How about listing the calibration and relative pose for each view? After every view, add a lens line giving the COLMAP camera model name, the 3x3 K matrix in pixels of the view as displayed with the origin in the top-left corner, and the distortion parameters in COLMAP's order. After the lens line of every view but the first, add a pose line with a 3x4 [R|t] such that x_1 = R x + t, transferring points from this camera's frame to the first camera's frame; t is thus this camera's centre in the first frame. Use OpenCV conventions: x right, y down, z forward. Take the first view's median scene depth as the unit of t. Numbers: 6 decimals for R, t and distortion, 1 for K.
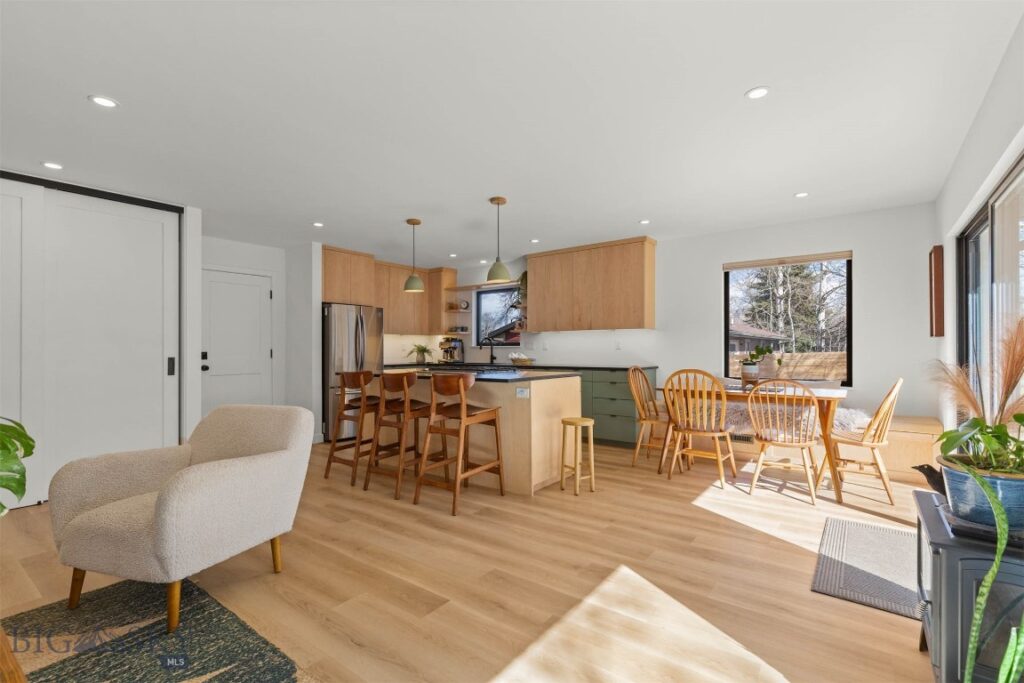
lens RADIAL K [[462.8, 0, 511.7], [0, 462.8, 347.3], [0, 0, 1]] dist [0.008151, -0.001089]
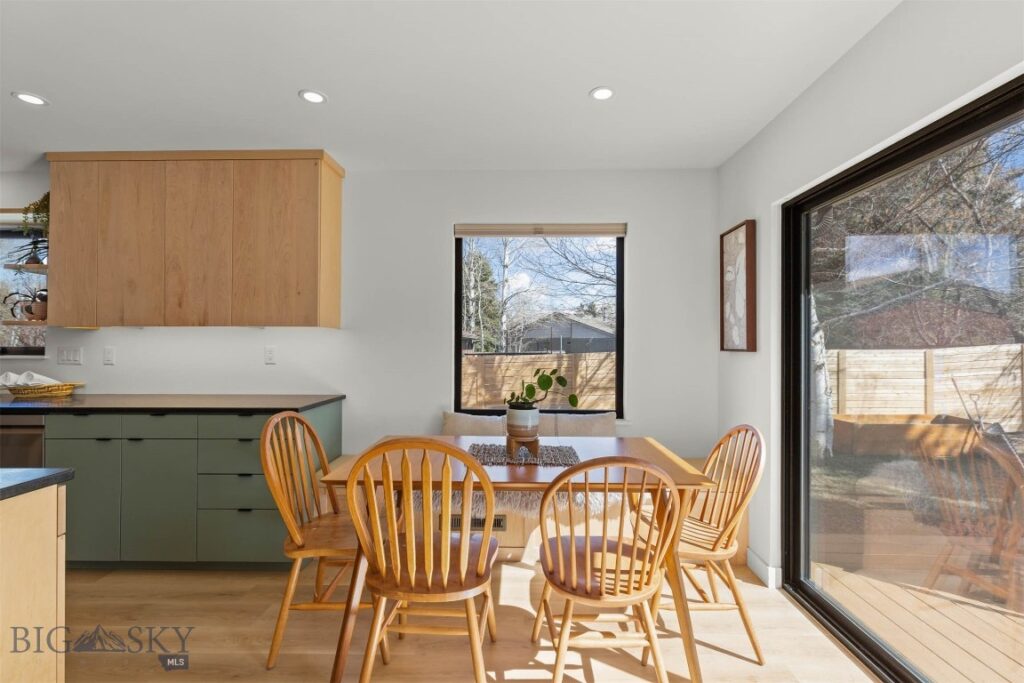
lens RADIAL K [[462.8, 0, 513.0], [0, 462.8, 341.8], [0, 0, 1]] dist [0.008151, -0.001089]
pose [[0.812316, 0.008161, 0.583160, 0.131918], [-0.005919, 0.999966, -0.005750, -0.018087], [-0.583187, 0.001219, 0.812337, 0.368343]]
